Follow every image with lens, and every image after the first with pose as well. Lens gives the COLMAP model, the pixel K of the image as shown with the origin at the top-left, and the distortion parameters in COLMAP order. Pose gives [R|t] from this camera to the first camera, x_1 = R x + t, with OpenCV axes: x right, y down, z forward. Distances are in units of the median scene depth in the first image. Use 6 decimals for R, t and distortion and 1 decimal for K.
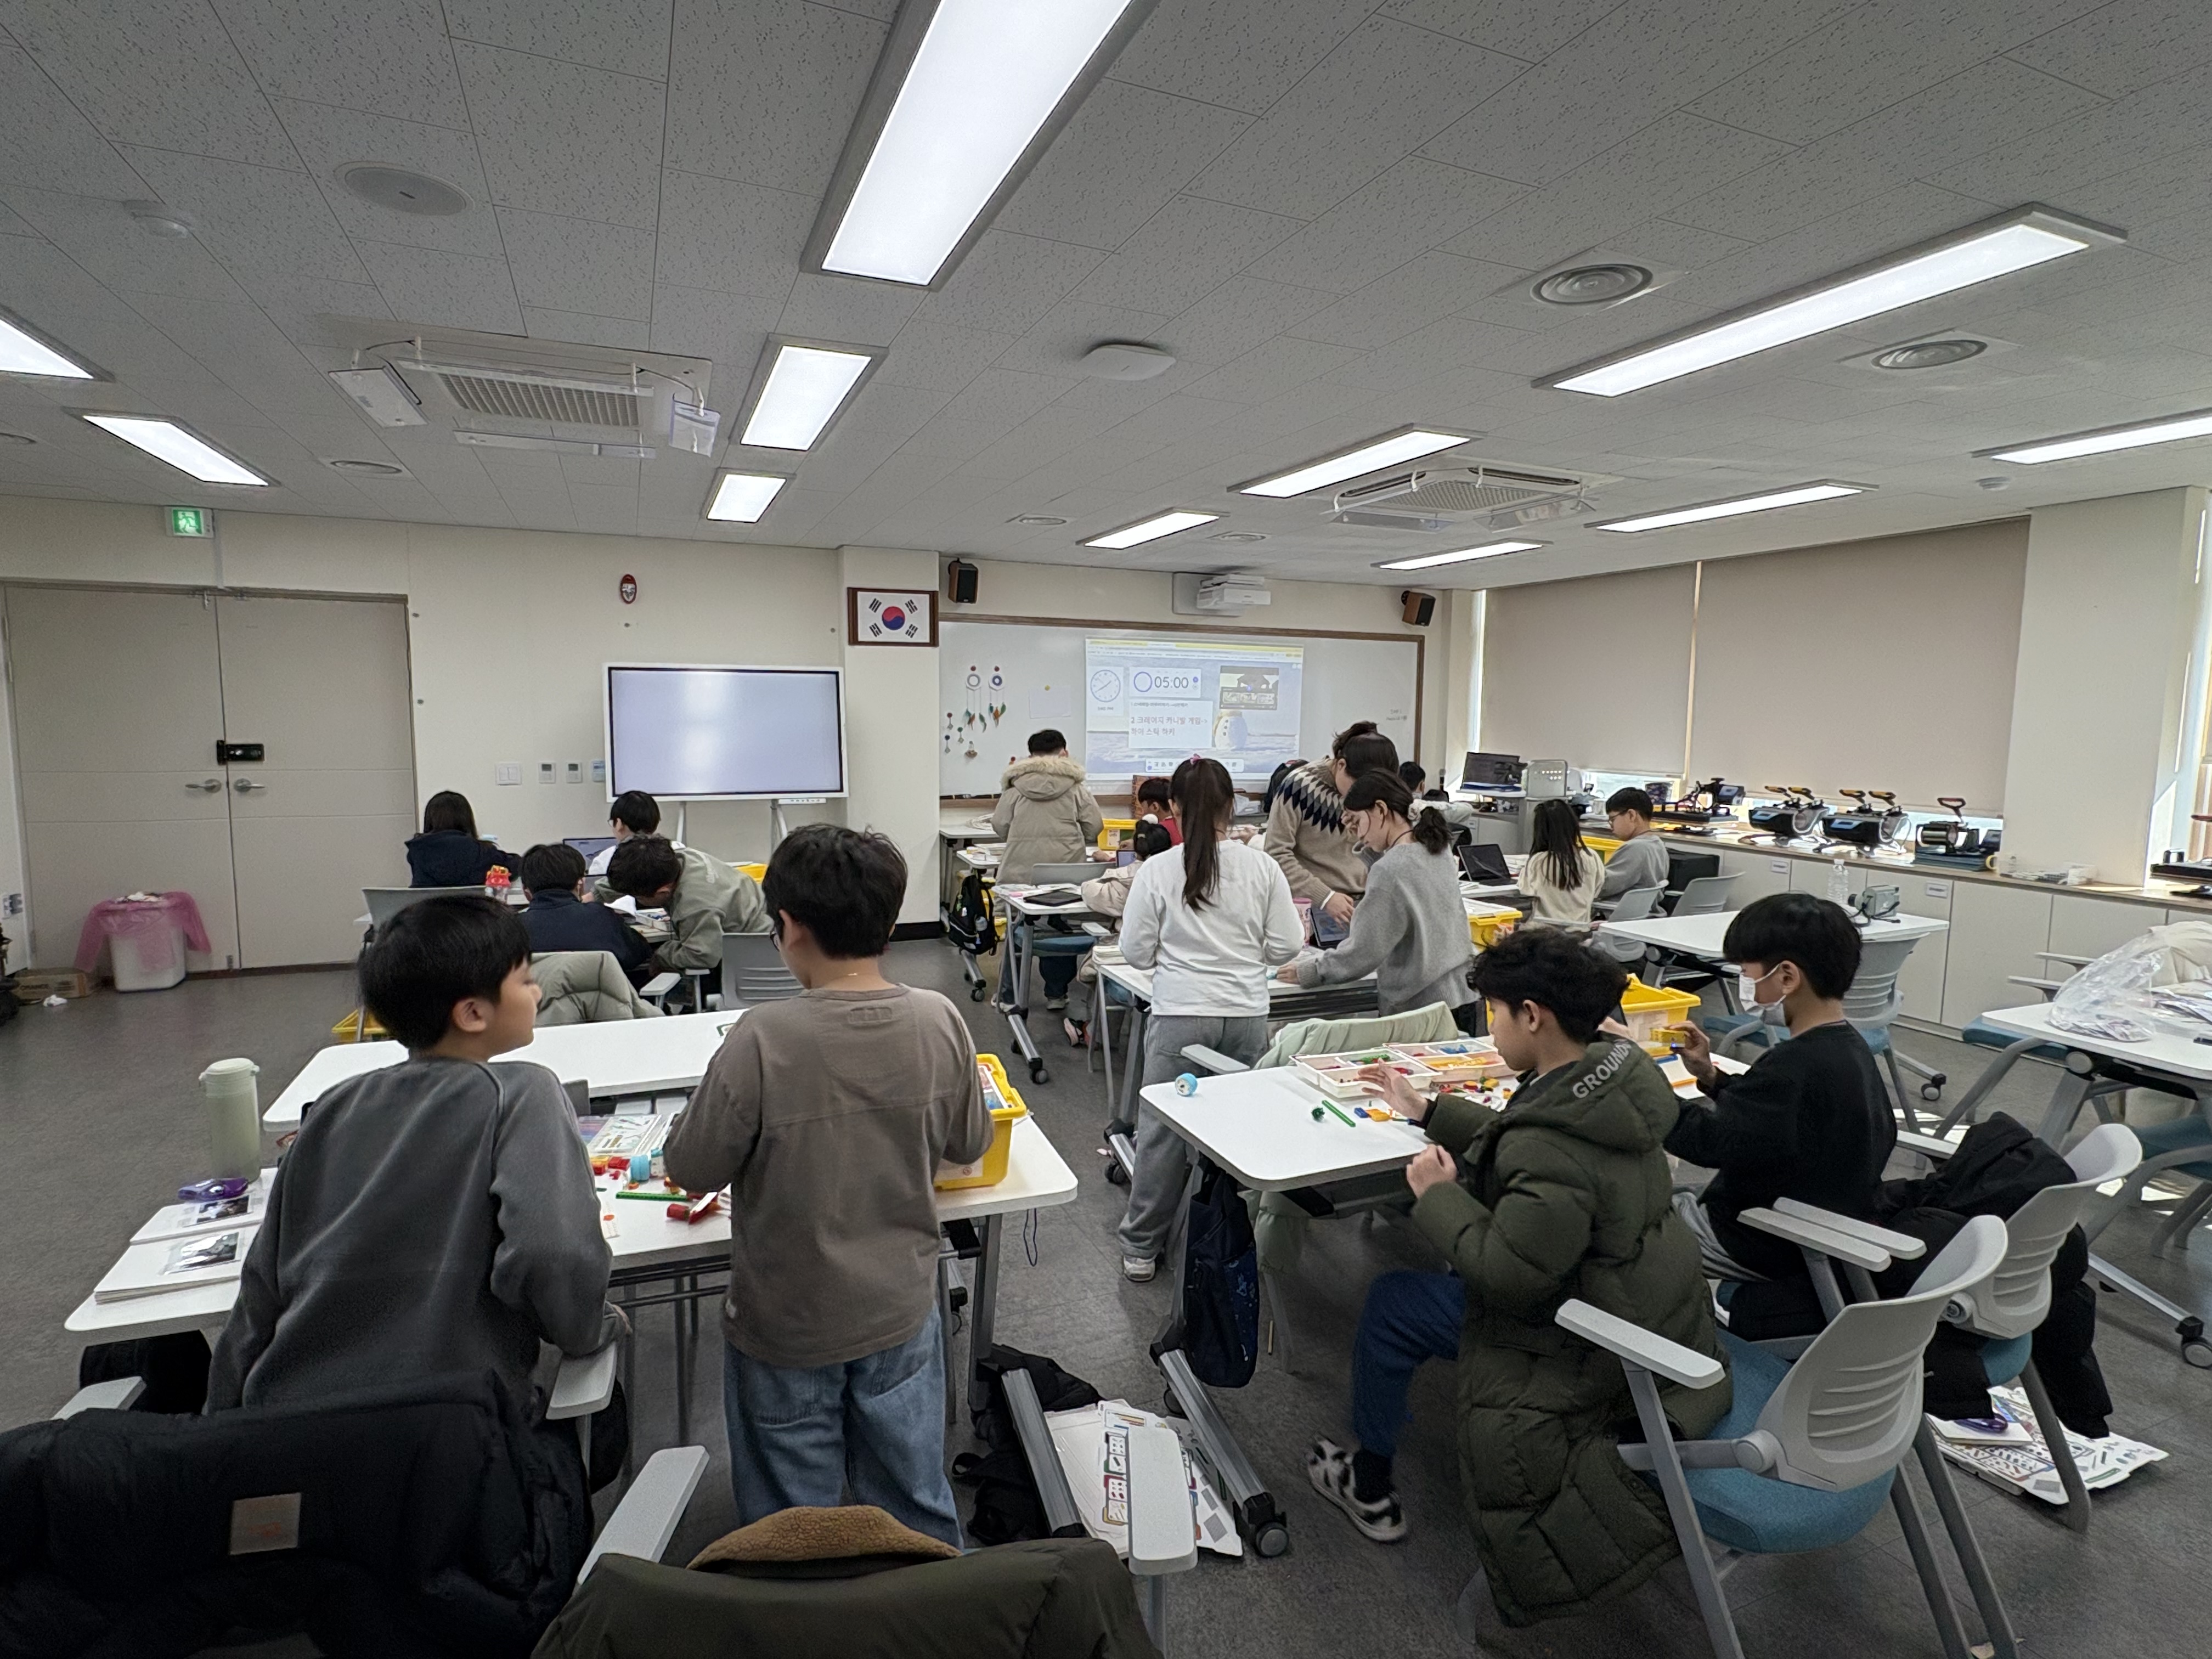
lens RADIAL K [[1097.2, 0, 1104.3], [0, 1097.2, 827.0], [0, 0, 1]] dist [0.004919, 0.000332]
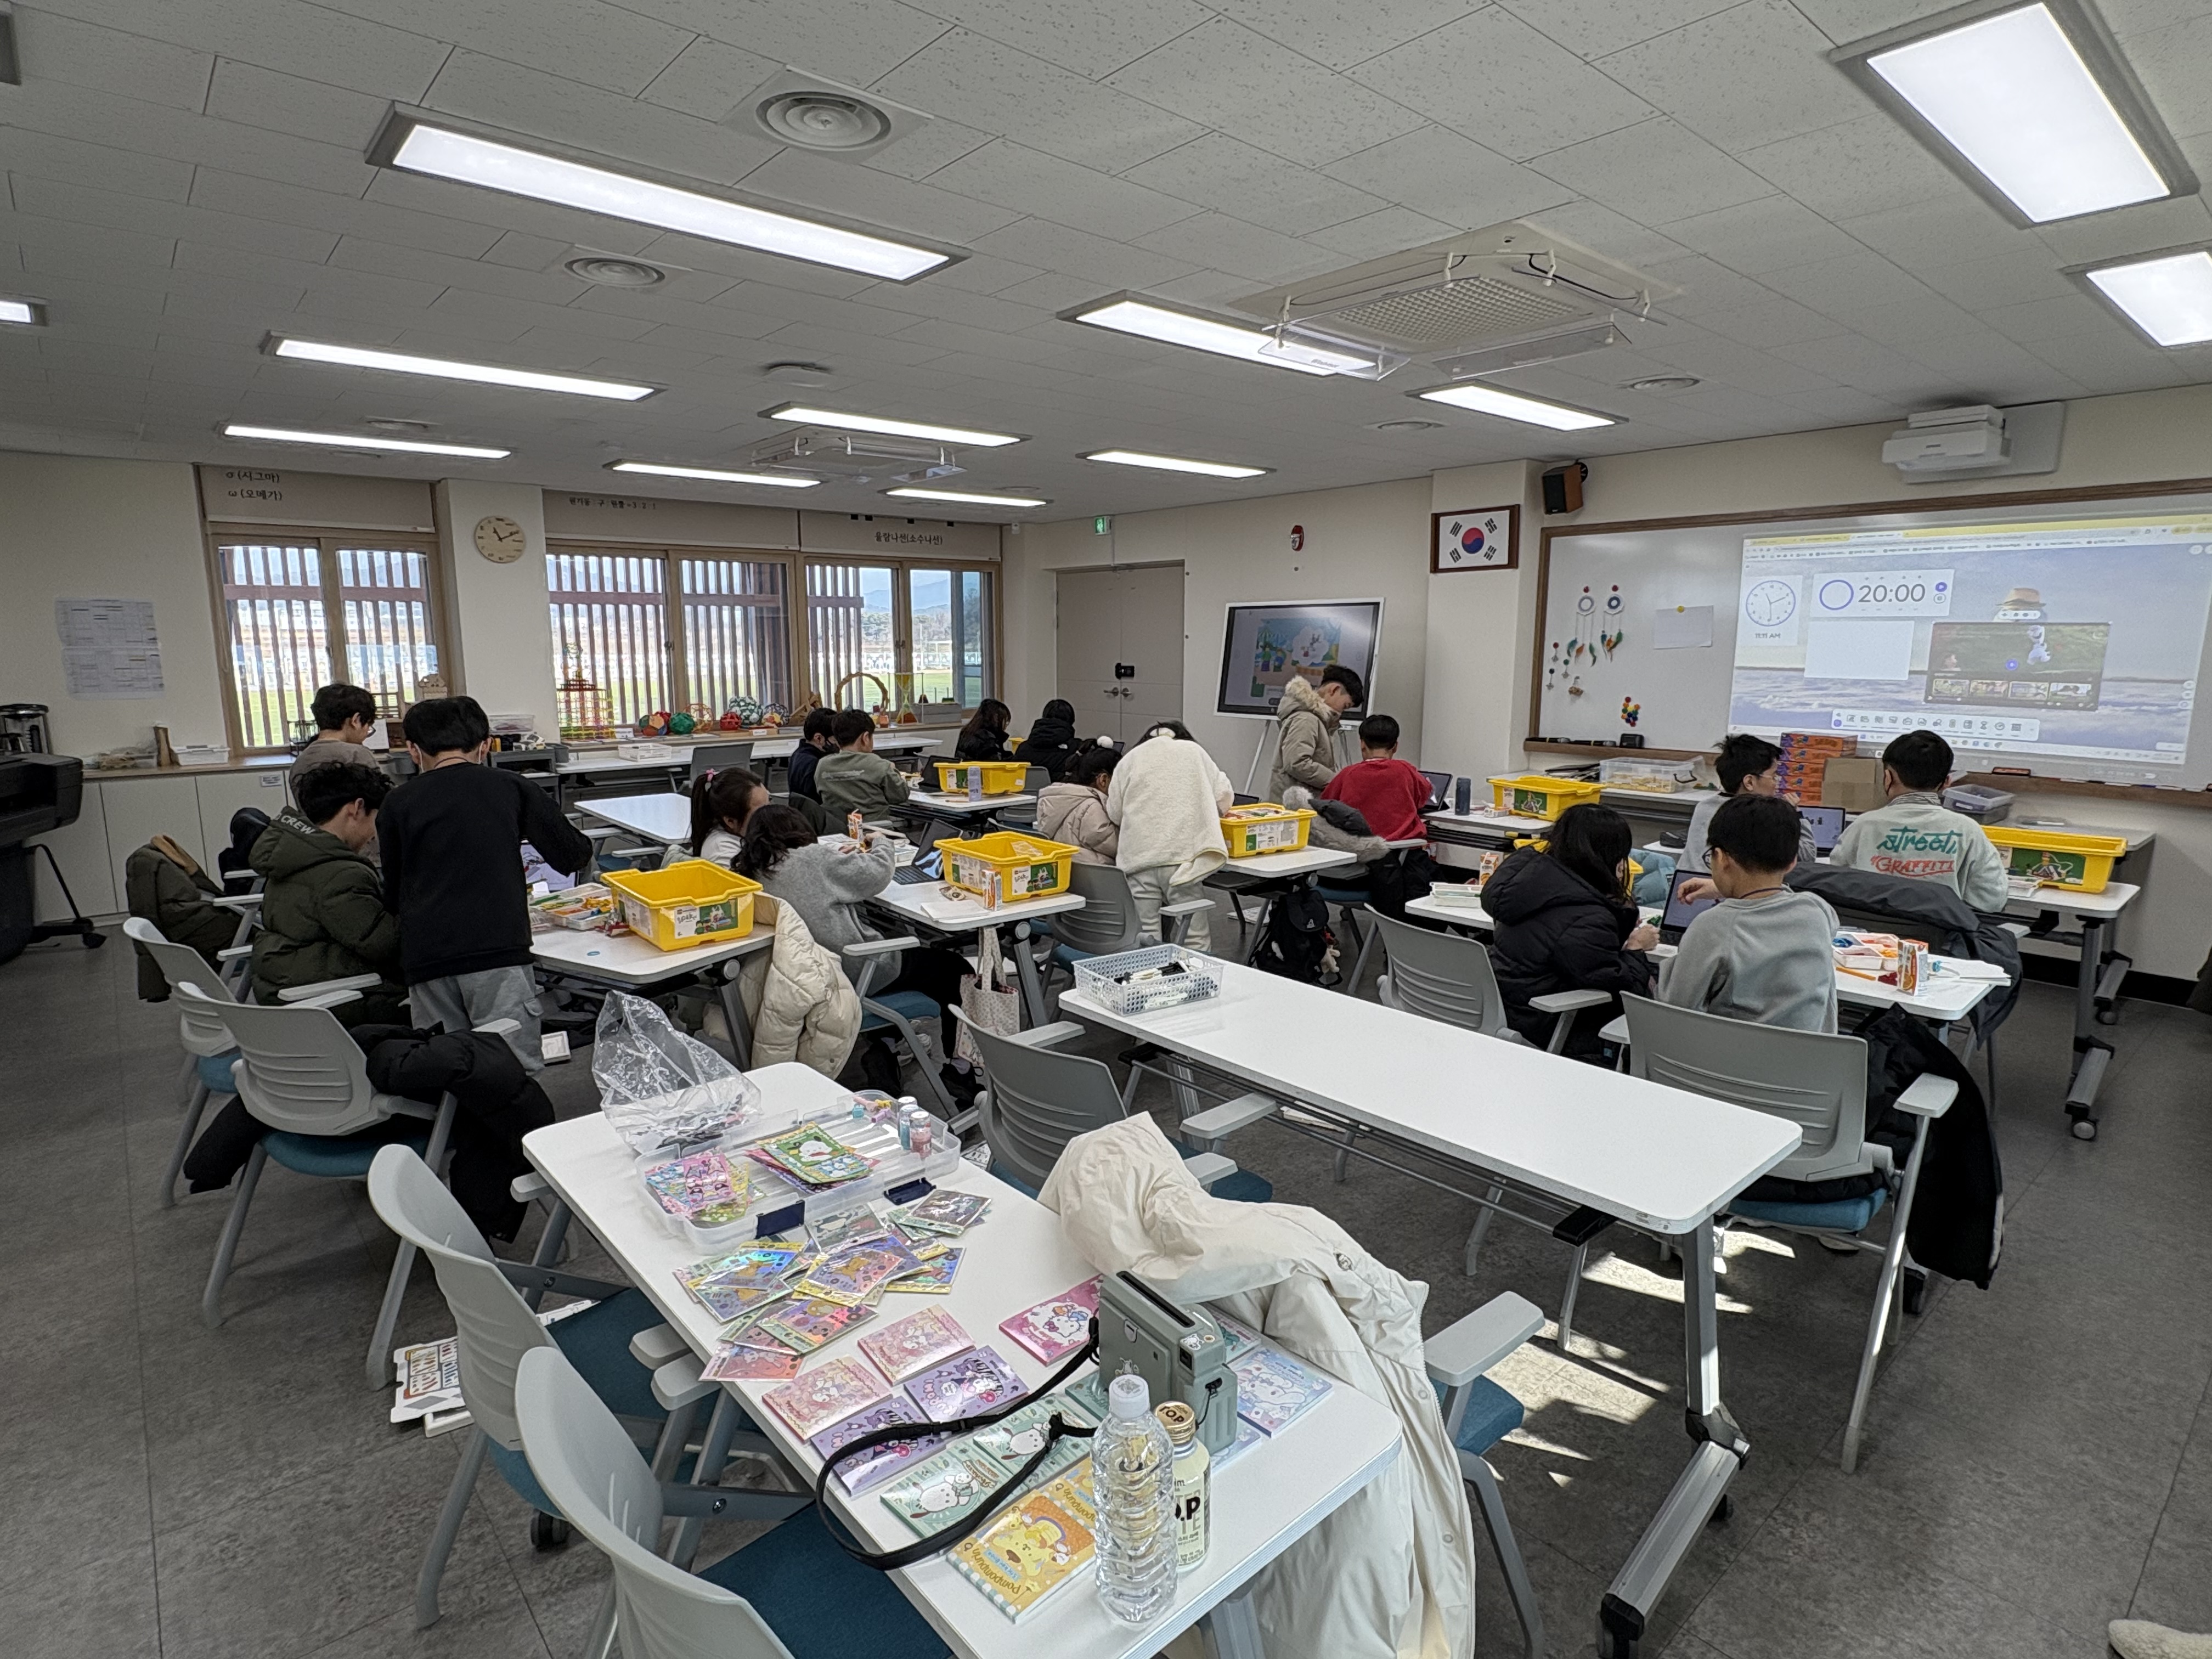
lens RADIAL K [[1159.7, 0, 1104.1], [0, 1159.7, 827.2], [0, 0, 1]] dist [0.000200, -0.000031]
pose [[0.300682, 0.147036, -0.942322, 0.669919], [-0.092021, 0.987907, 0.124786, -0.043944], [0.949275, 0.049193, 0.310576, 0.405893]]
